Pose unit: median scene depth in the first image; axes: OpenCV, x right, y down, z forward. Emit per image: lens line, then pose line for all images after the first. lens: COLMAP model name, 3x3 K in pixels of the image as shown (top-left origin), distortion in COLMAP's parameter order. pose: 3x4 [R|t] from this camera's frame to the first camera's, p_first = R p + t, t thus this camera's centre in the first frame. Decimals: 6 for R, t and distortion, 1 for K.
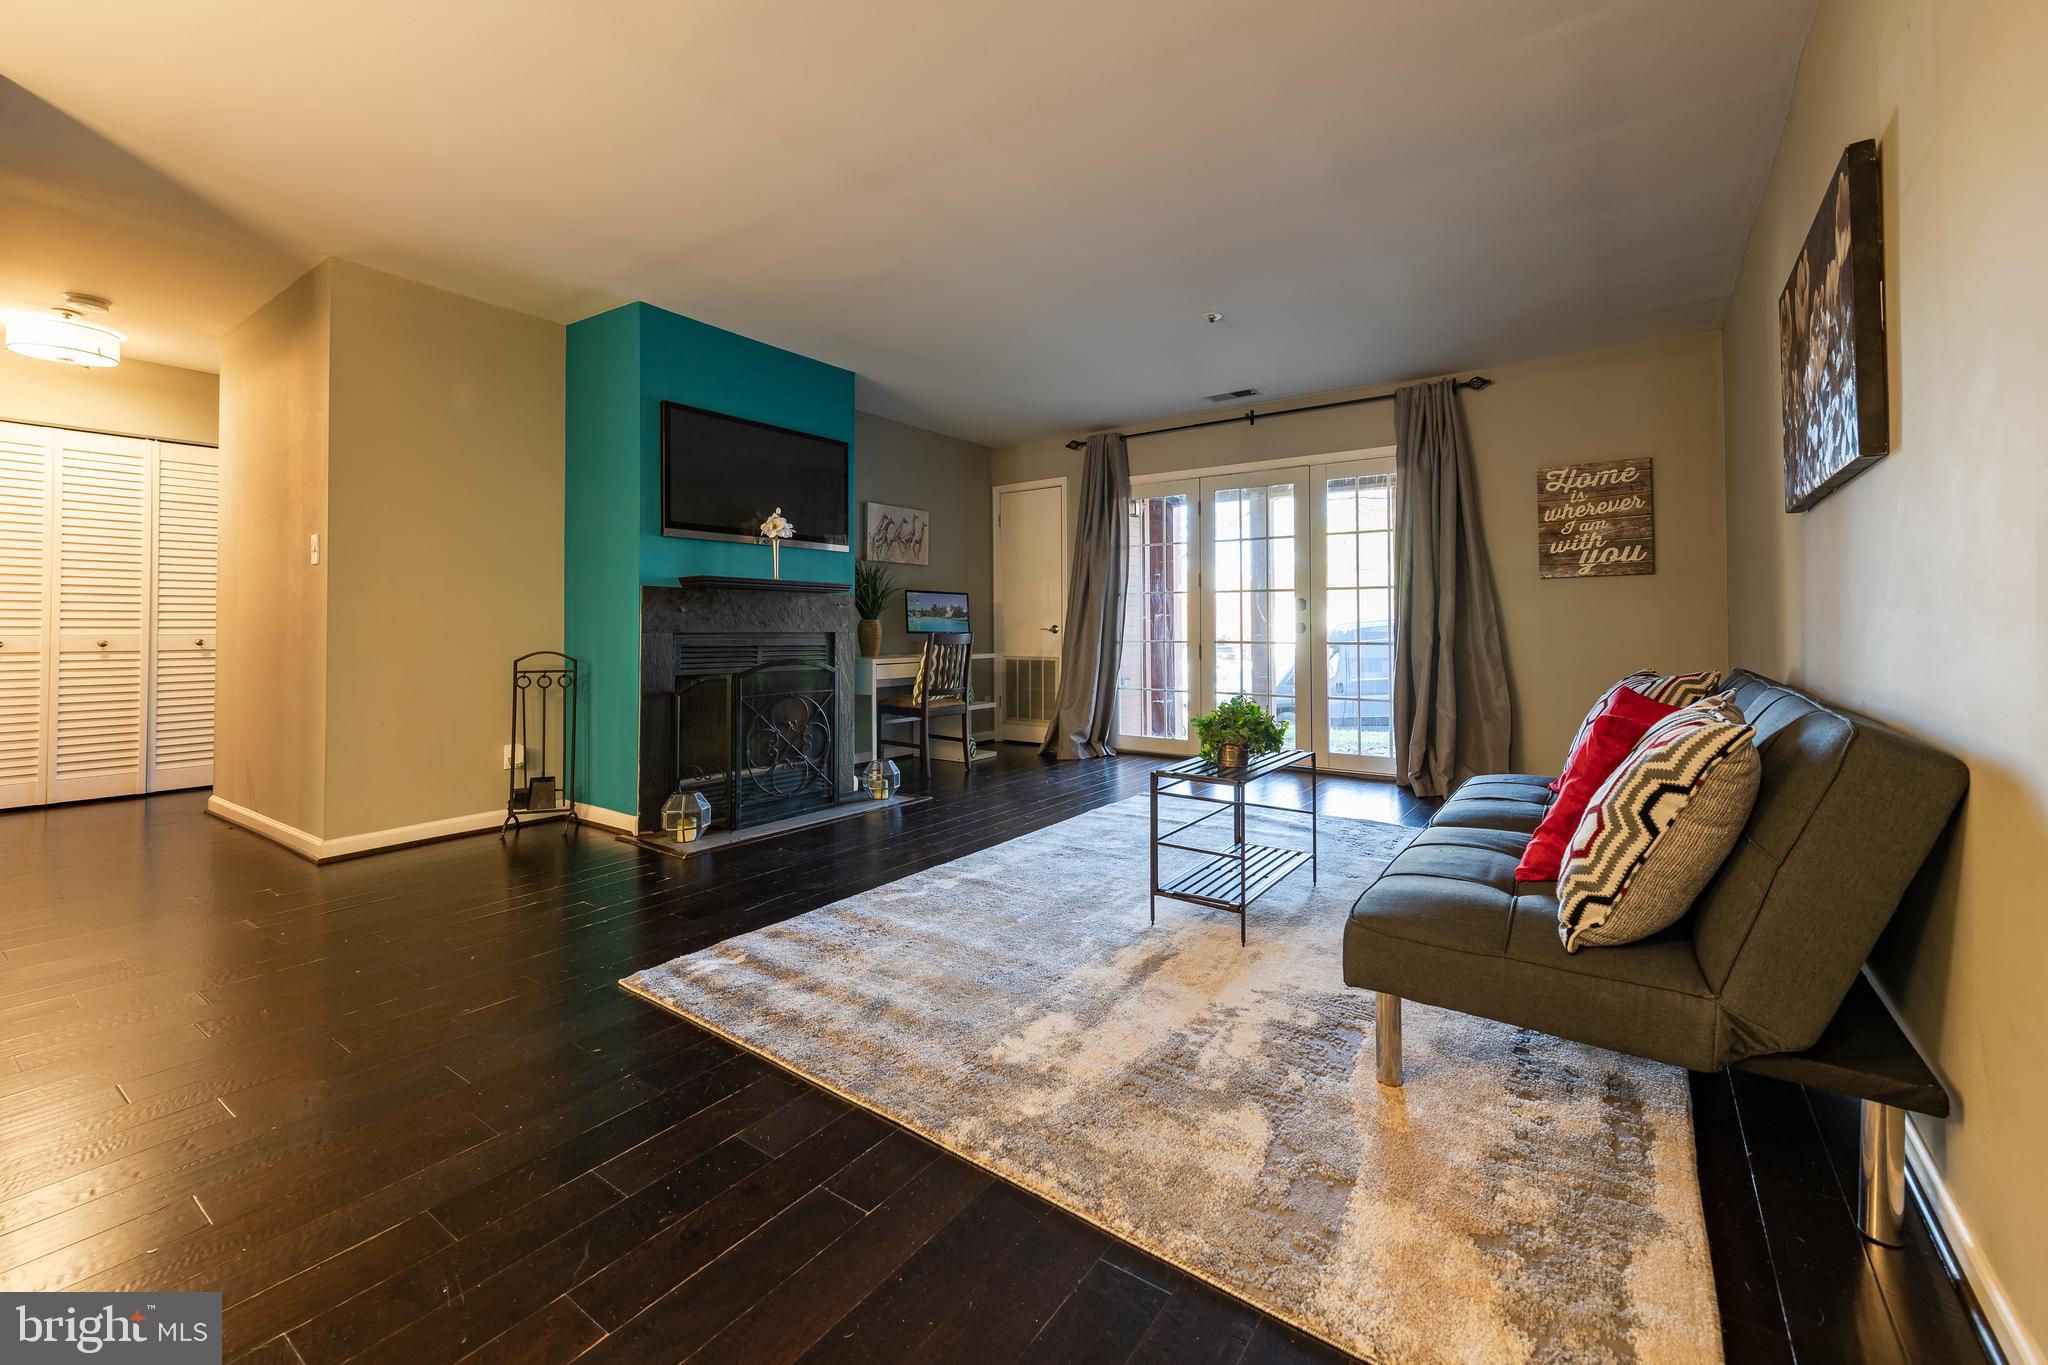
lens RADIAL K [[803.5, 0, 1052.7], [0, 803.5, 636.0], [0, 0, 1]] dist [0.016053, -0.004067]
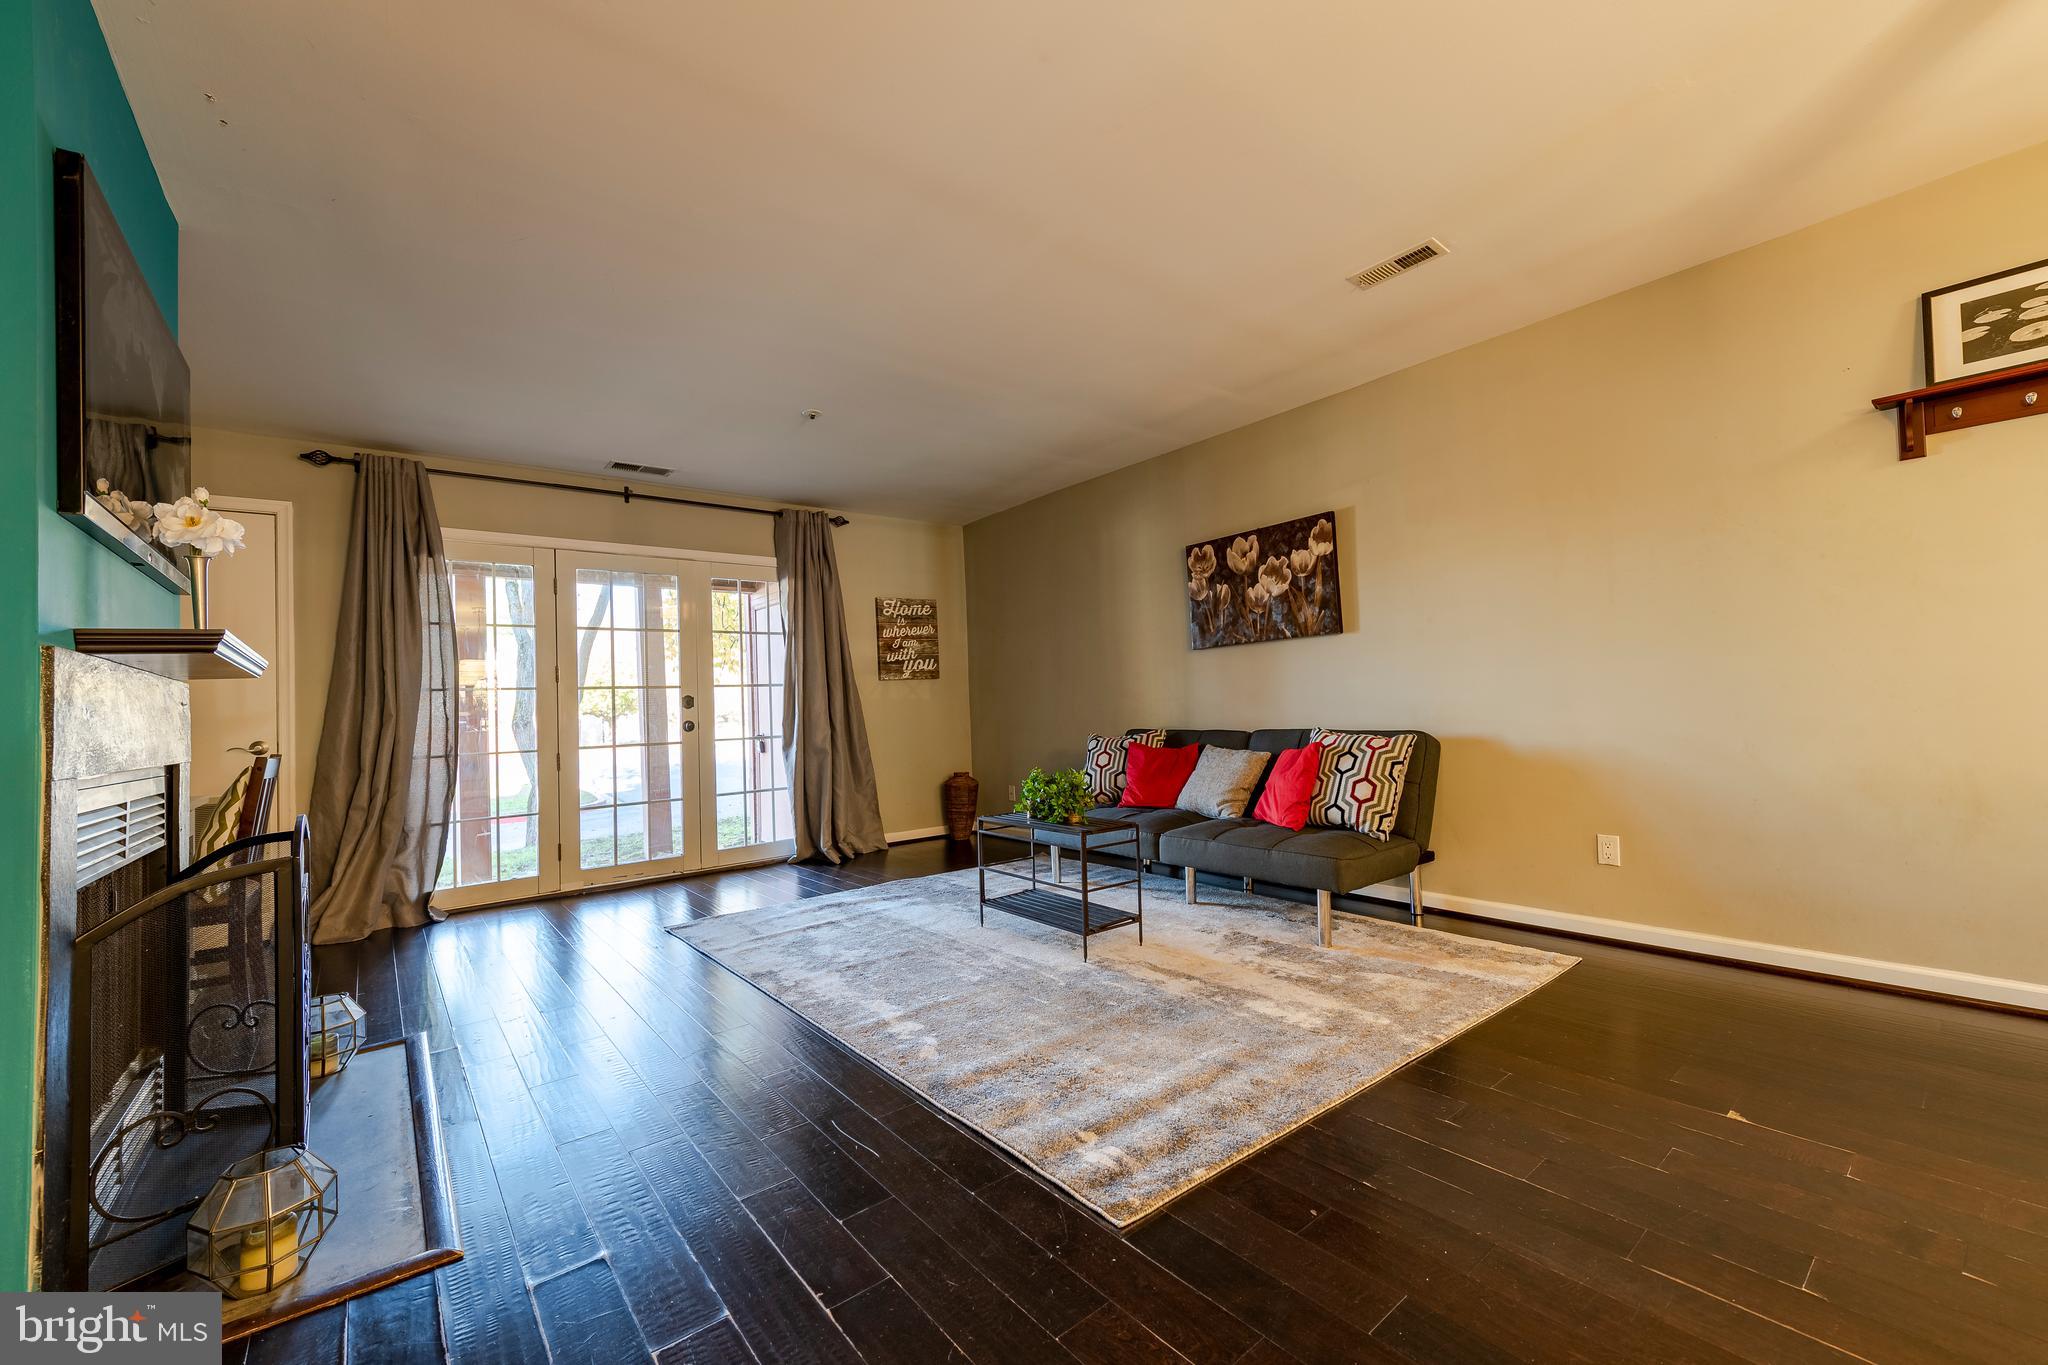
lens RADIAL K [[803.5, 0, 1019.0], [0, 803.5, 674.6], [0, 0, 1]] dist [0.016053, -0.004067]
pose [[0.300127, 0.029211, 0.953452, -0.708281], [0.050047, 0.997672, -0.046319, -0.010084], [-0.952585, 0.061620, 0.297967, 0.485896]]
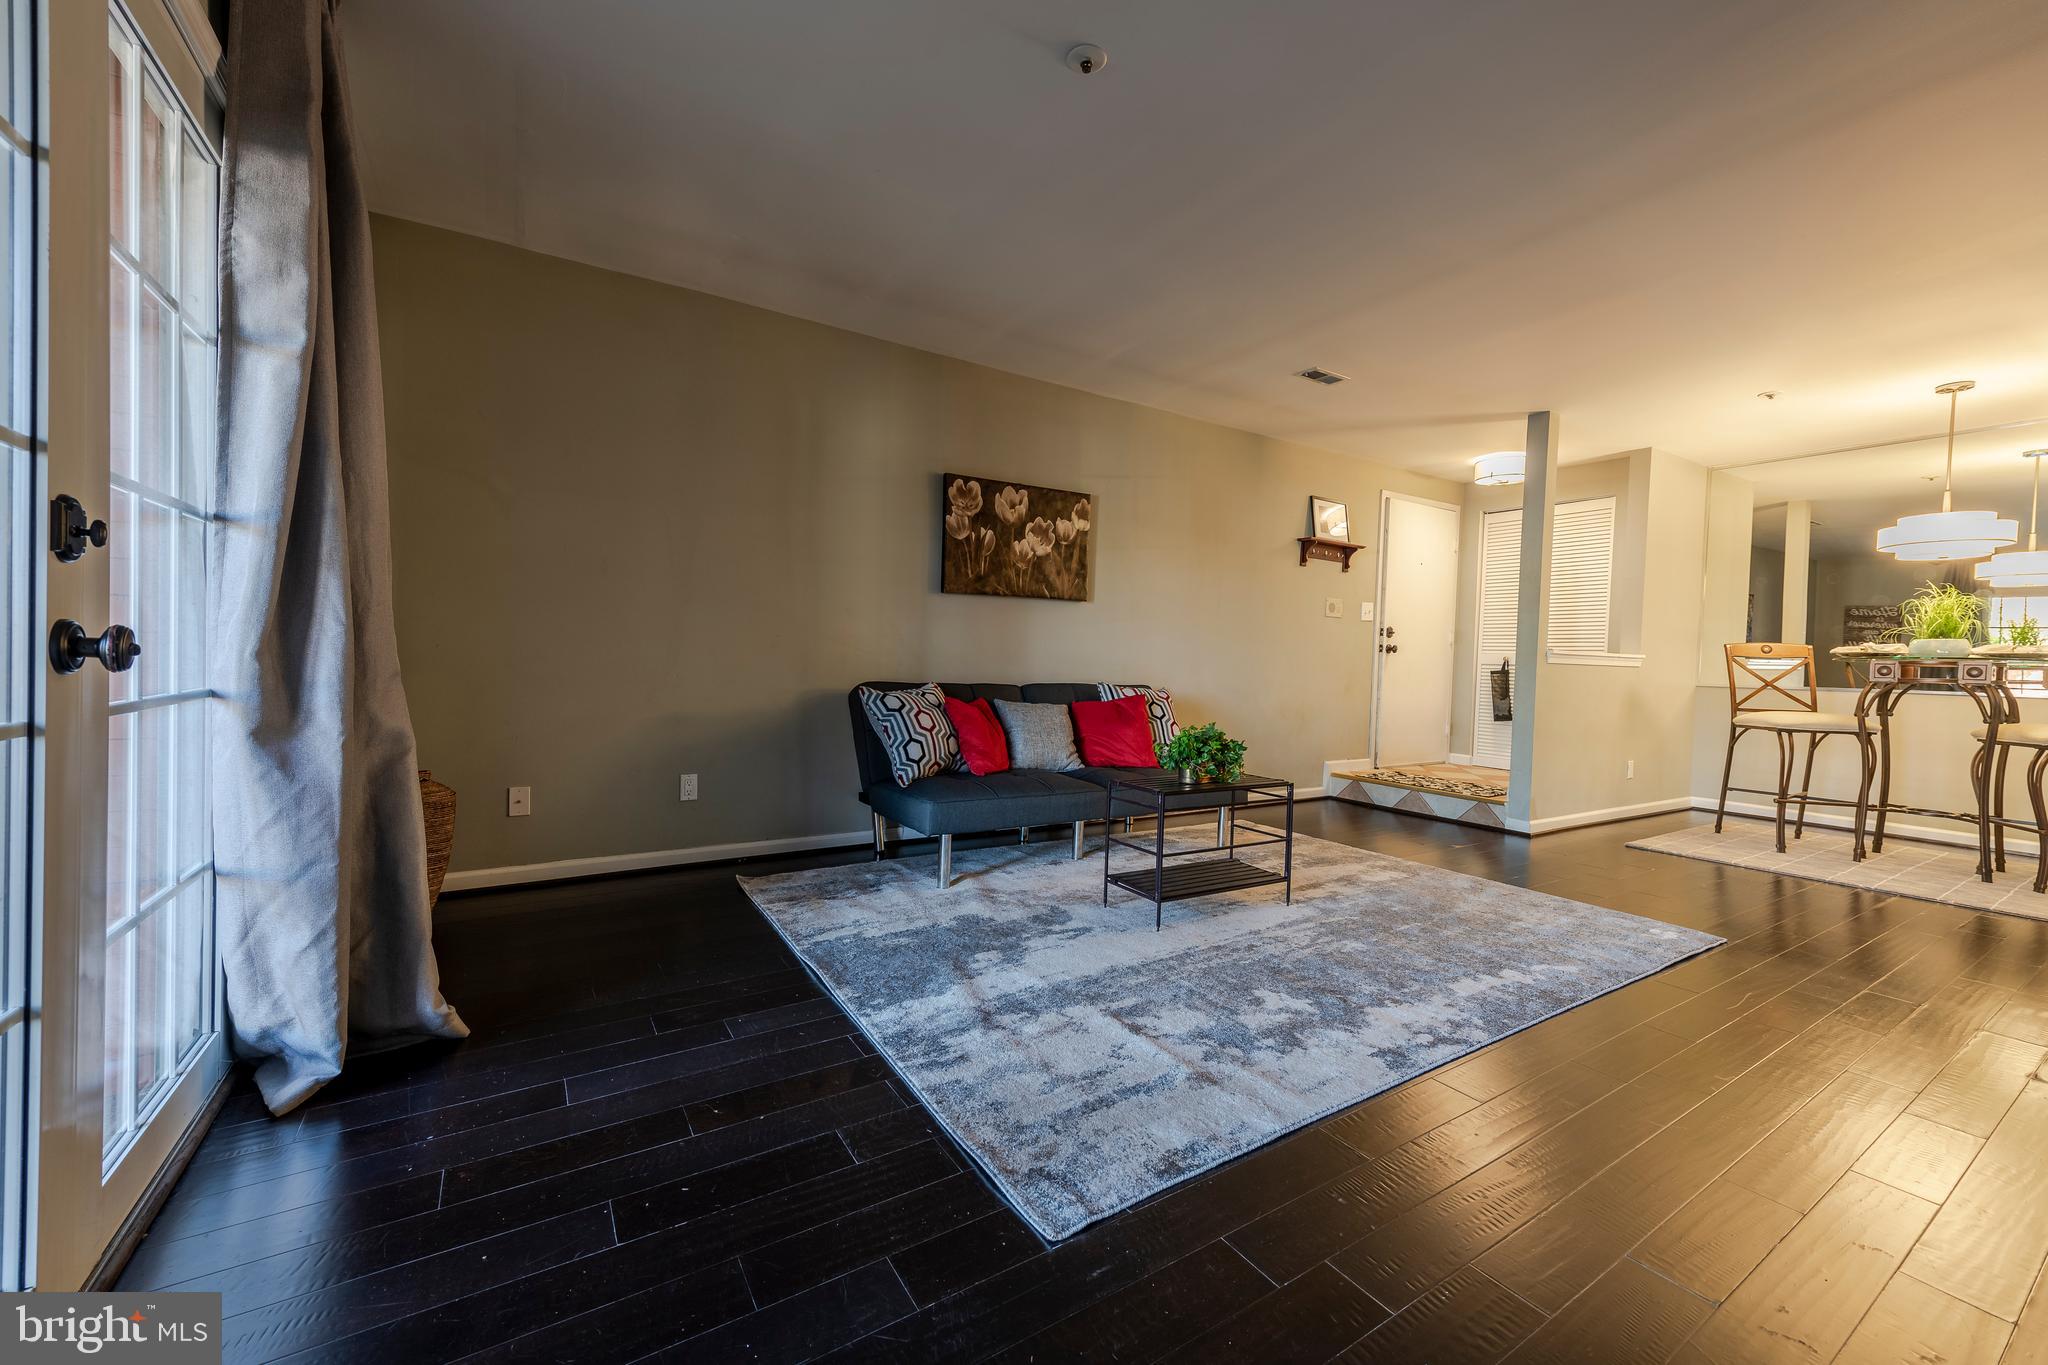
lens RADIAL K [[803.5, 0, 1020.7], [0, 803.5, 677.0], [0, 0, 1]] dist [0.016053, -0.004067]
pose [[-0.915803, -0.036074, 0.400005, 0.011413], [-0.022447, 0.998999, 0.038701, -0.021843], [-0.401000, 0.026464, -0.915696, 1.550474]]
